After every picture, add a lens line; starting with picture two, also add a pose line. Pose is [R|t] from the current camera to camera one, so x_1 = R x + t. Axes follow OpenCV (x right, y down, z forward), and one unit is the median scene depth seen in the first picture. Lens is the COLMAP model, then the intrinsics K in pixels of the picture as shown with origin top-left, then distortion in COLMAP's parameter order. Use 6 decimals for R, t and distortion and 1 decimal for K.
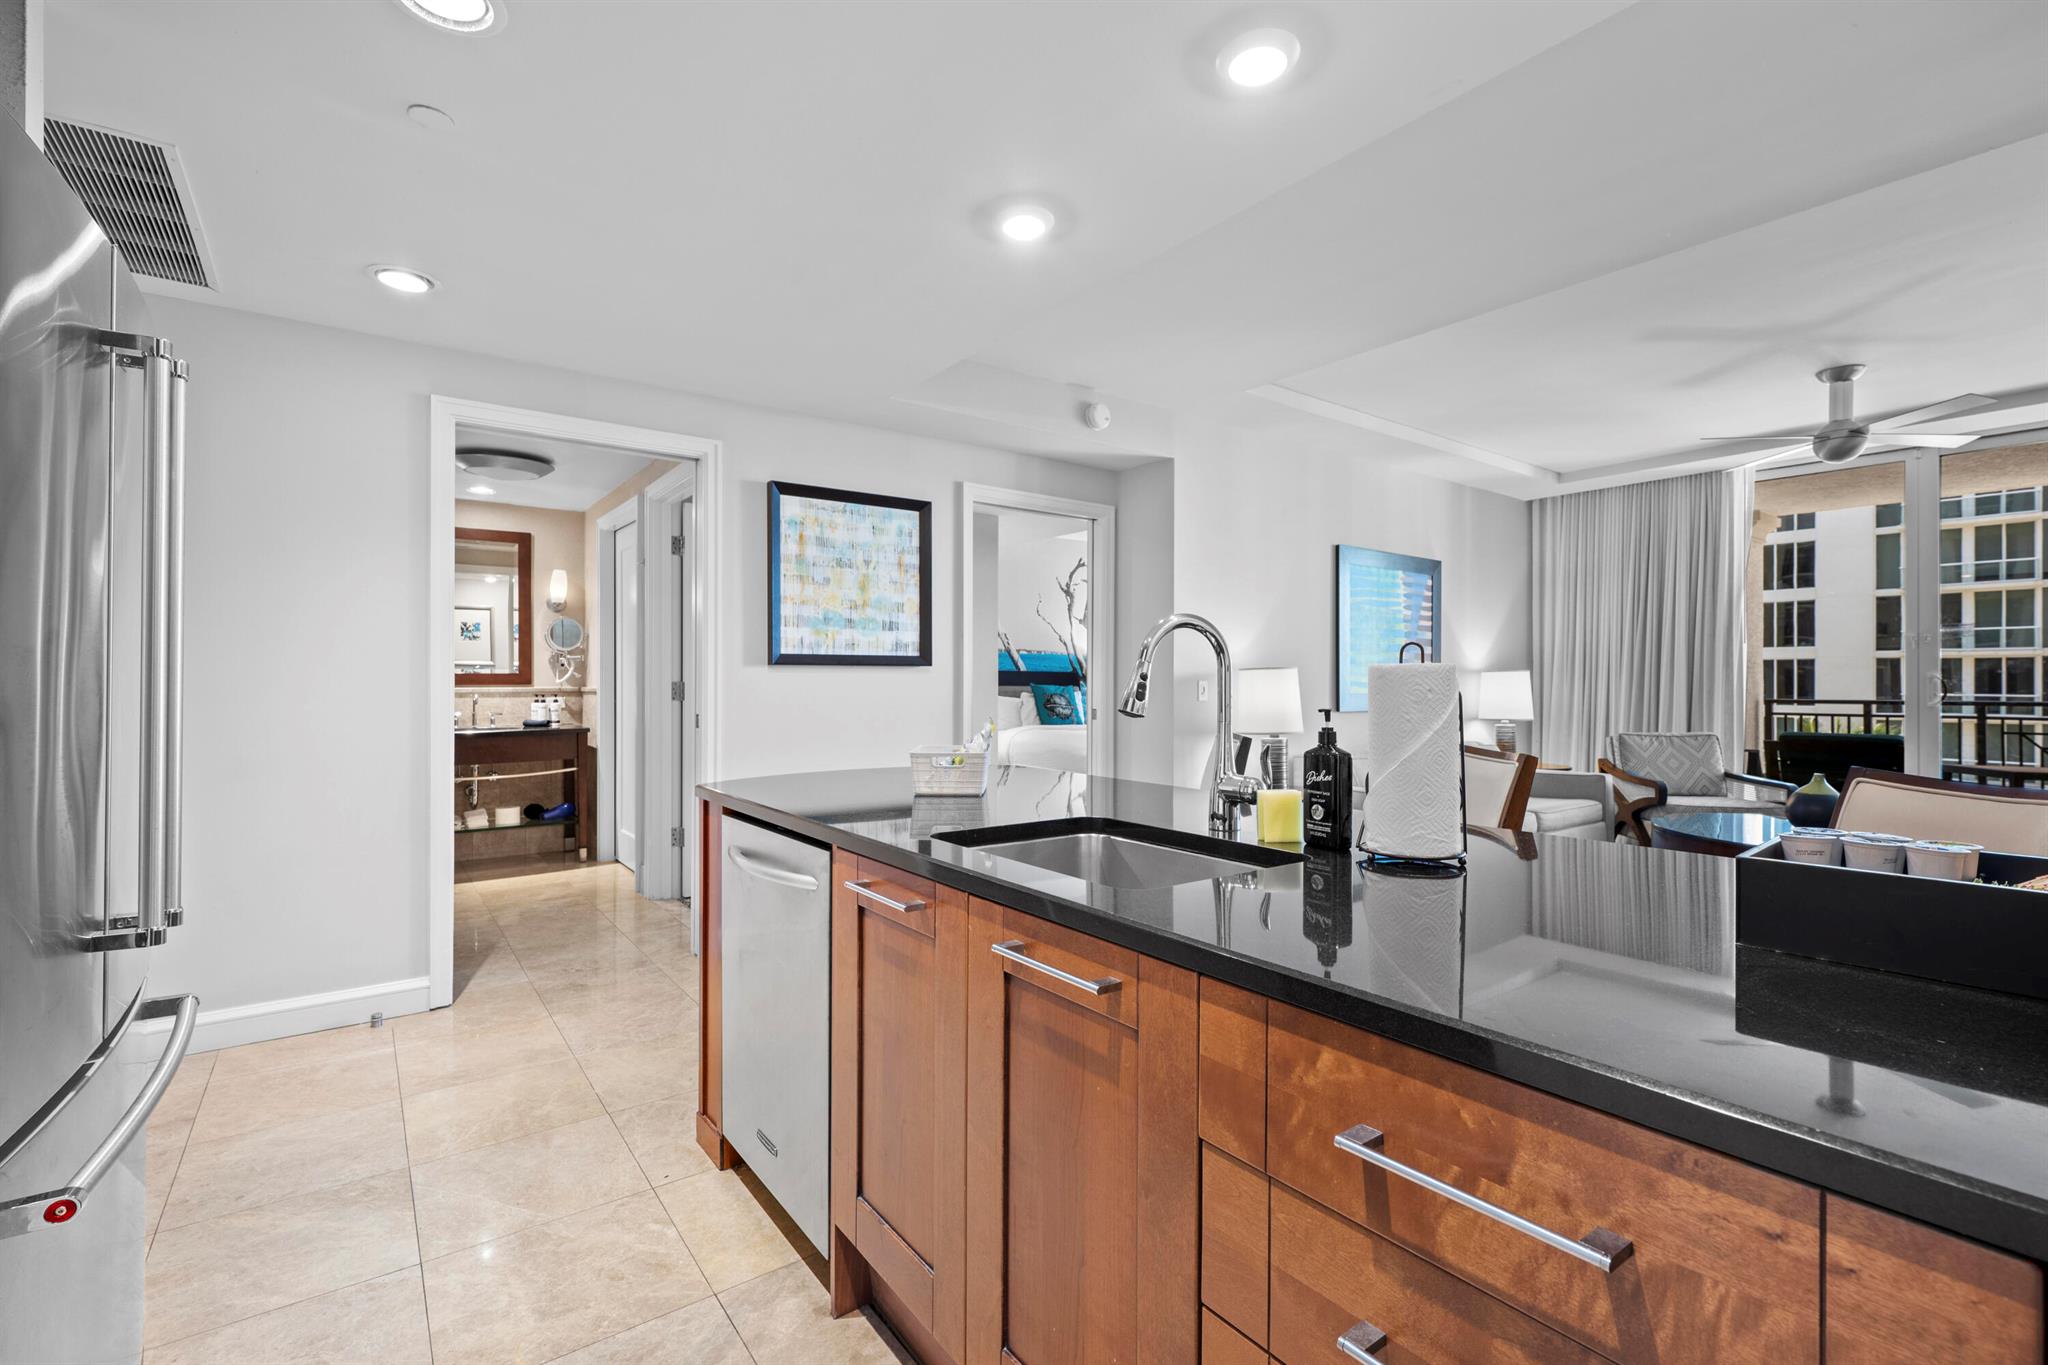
lens RADIAL K [[893.9, 0, 1024.4], [0, 893.9, 677.2], [0, 0, 1]] dist [0.003636, -0.000149]
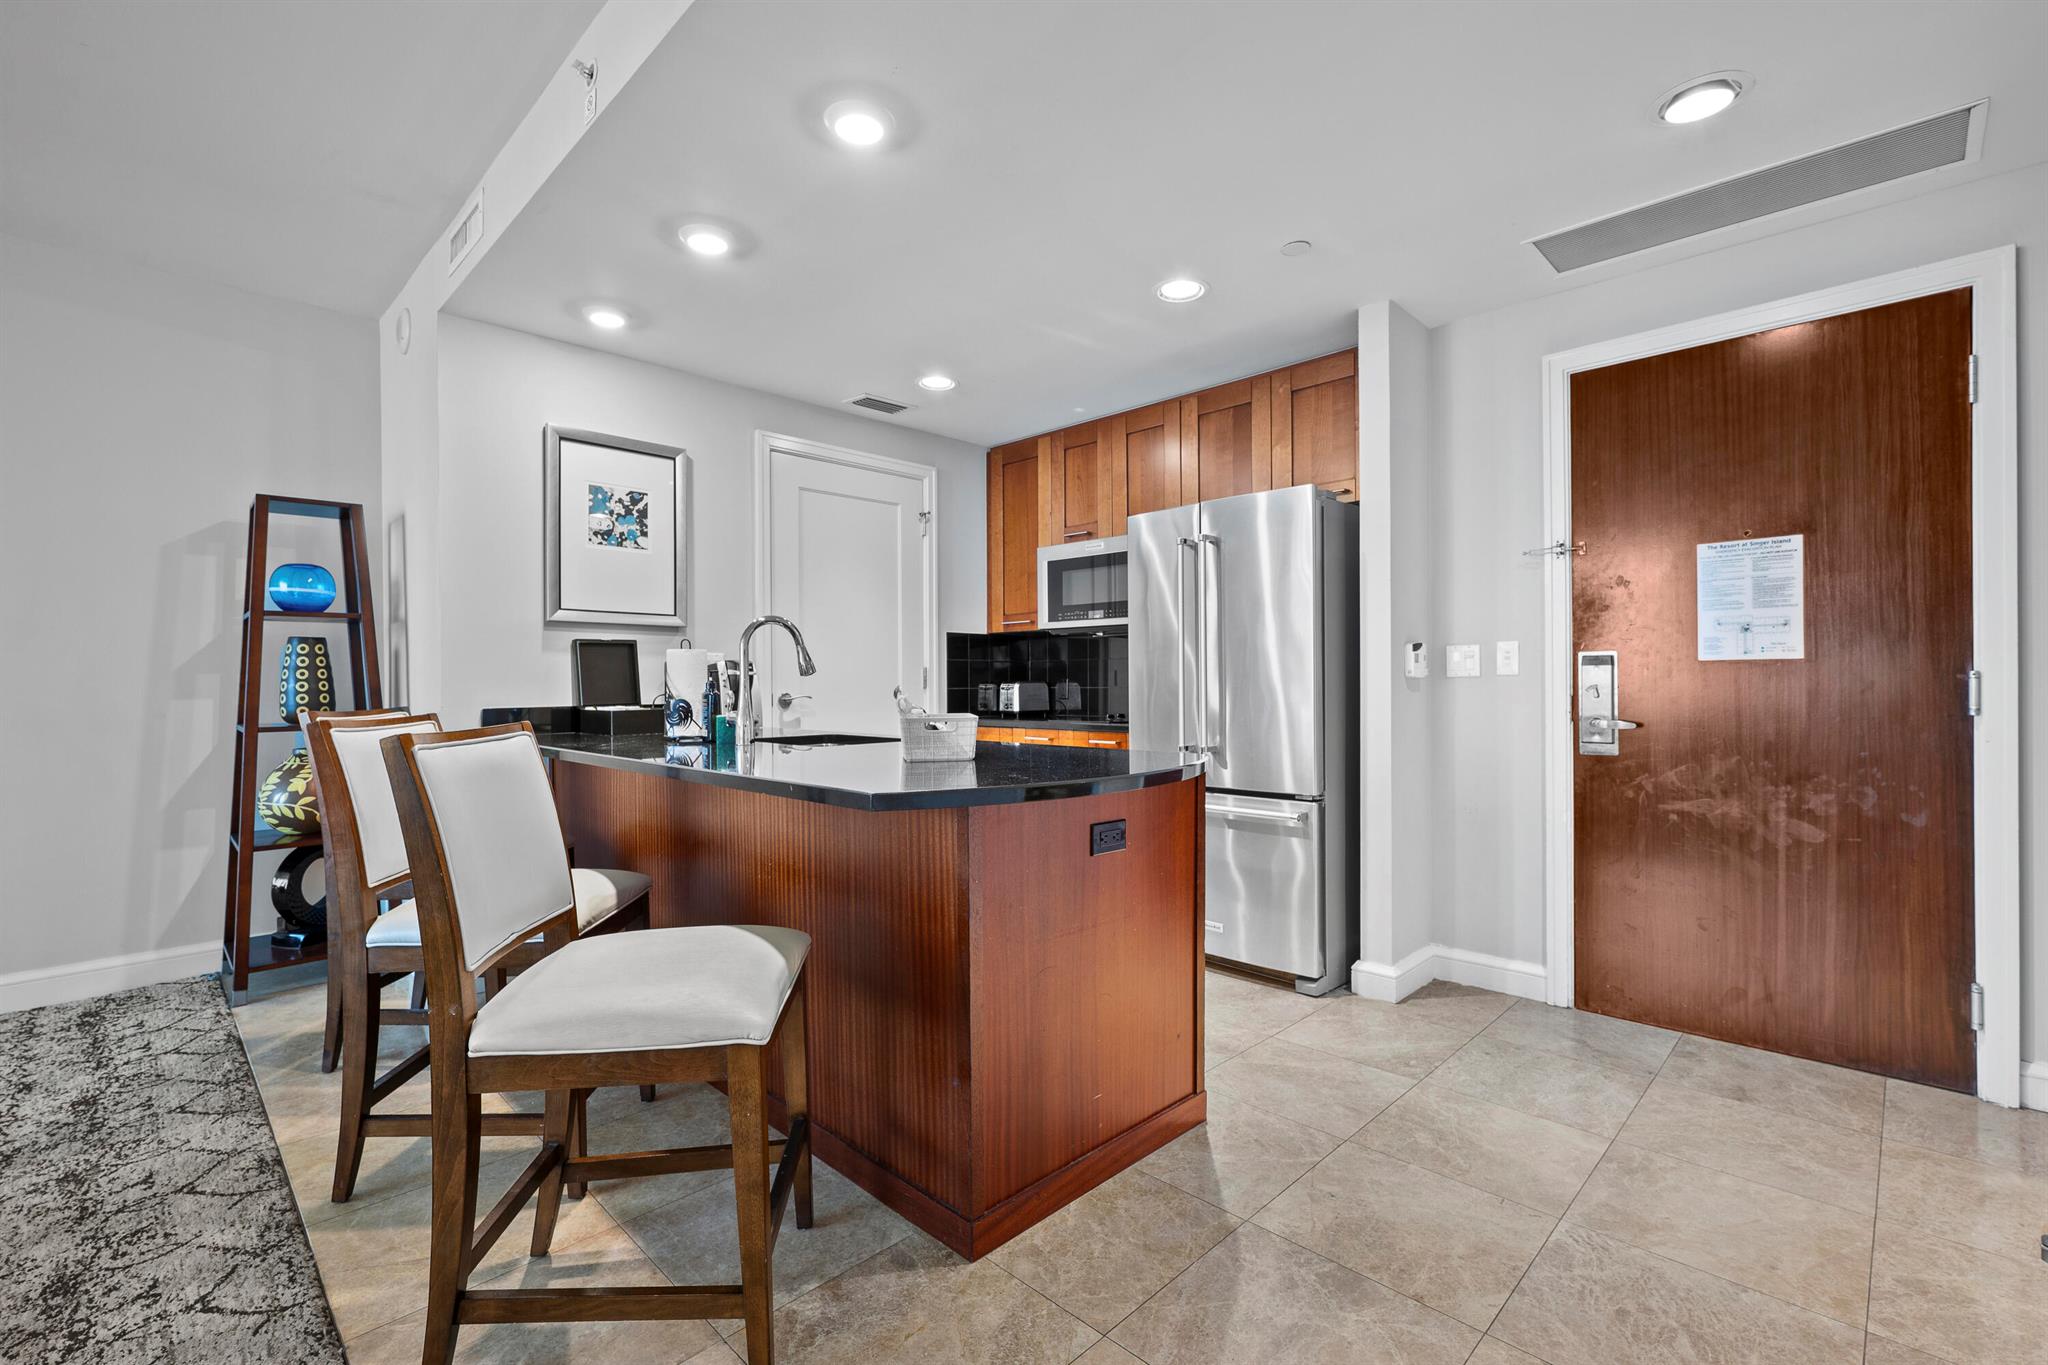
lens RADIAL K [[893.9, 0, 1024.4], [0, 893.9, 677.2], [0, 0, 1]] dist [0.003636, -0.000149]
pose [[-0.988812, 0.004637, -0.149097, -0.016530], [0.006165, 0.999933, -0.009787, 0.025480], [0.149041, -0.010597, -0.988774, 1.067550]]
